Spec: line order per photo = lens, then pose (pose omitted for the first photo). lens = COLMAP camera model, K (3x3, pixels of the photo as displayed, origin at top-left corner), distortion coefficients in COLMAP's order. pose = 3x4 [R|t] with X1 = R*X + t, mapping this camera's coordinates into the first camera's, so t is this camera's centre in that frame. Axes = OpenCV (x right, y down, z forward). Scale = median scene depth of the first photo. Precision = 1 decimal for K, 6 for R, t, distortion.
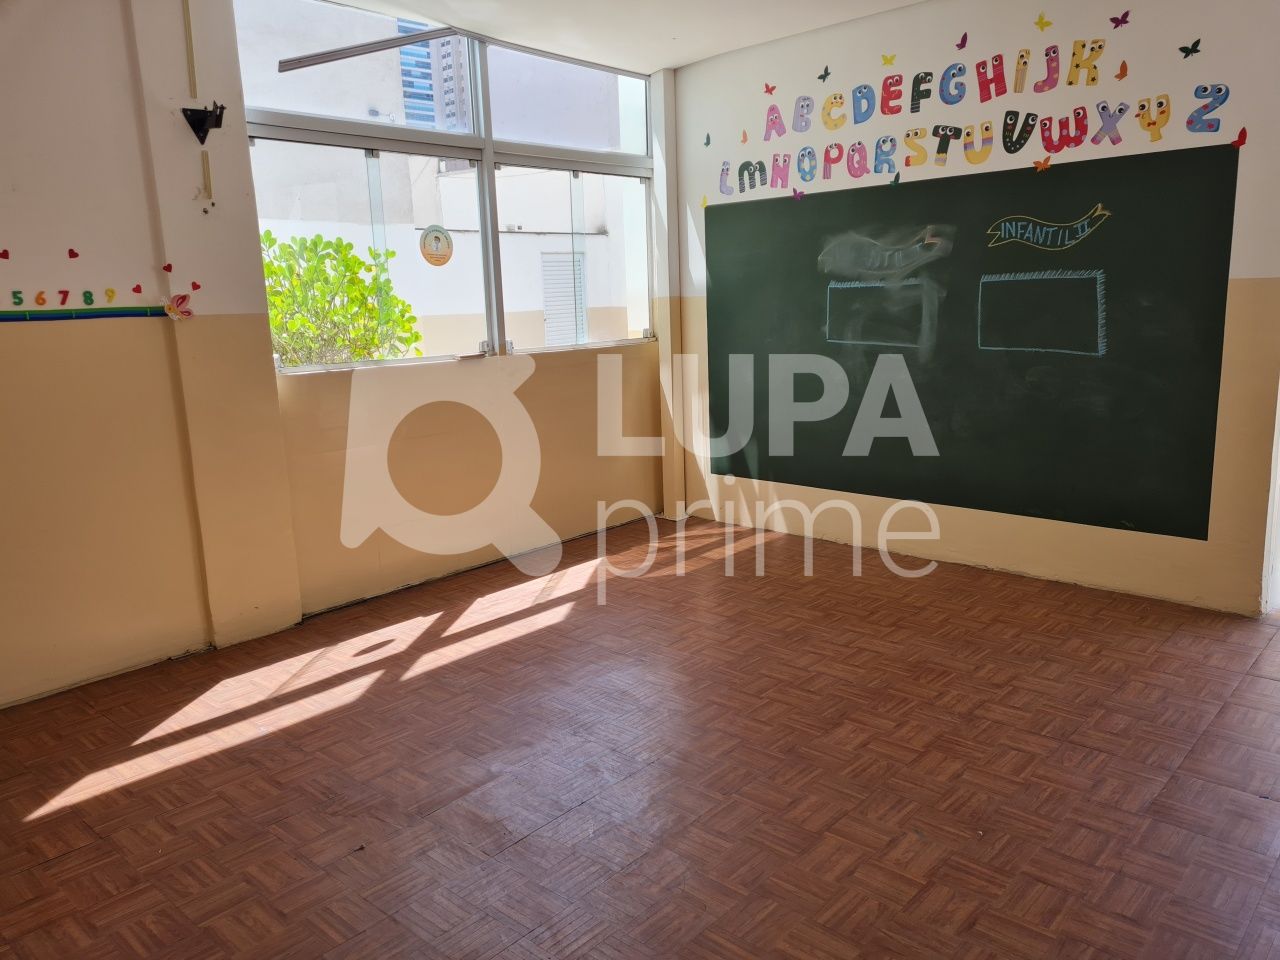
lens RADIAL K [[972.8, 0, 648.8], [0, 972.8, 480.0], [0, 0, 1]] dist [0.068238, -0.062116]
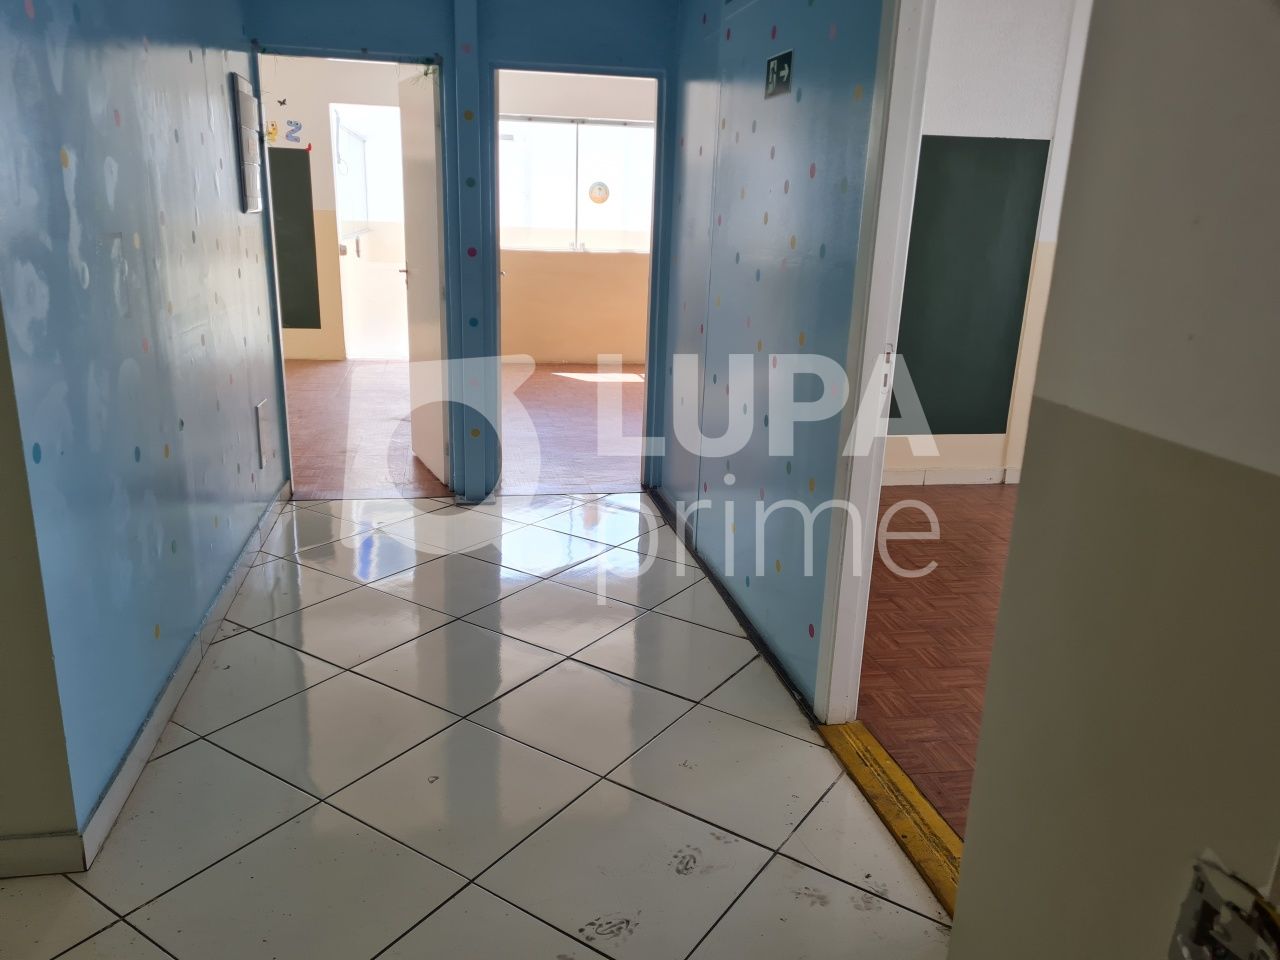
lens RADIAL K [[961.5, 0, 642.9], [0, 961.5, 477.4], [0, 0, 1]] dist [0.072252, -0.065862]
pose [[0.601184, -0.161241, 0.782674, -0.911821], [0.099331, 0.986914, 0.127019, 0.220907], [-0.792913, 0.001382, 0.609333, -1.088810]]
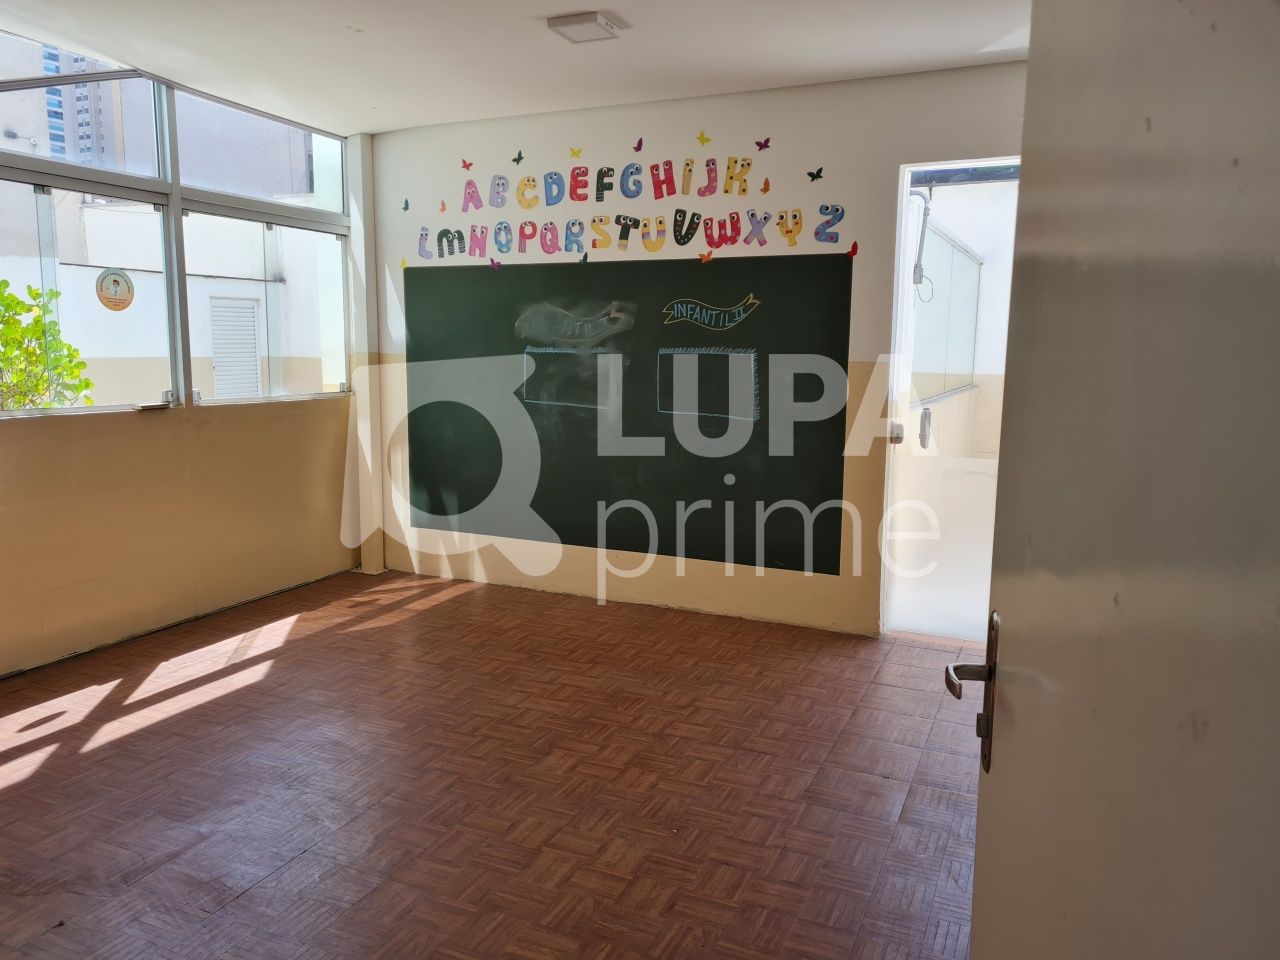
lens RADIAL K [[961.5, 0, 642.9], [0, 961.5, 477.4], [0, 0, 1]] dist [0.072252, -0.065862]
pose [[0.950358, 0.001454, 0.311157, -0.035217], [0.016982, 0.998256, -0.056531, 0.005532], [-0.310696, 0.059008, 0.948676, -0.060017]]
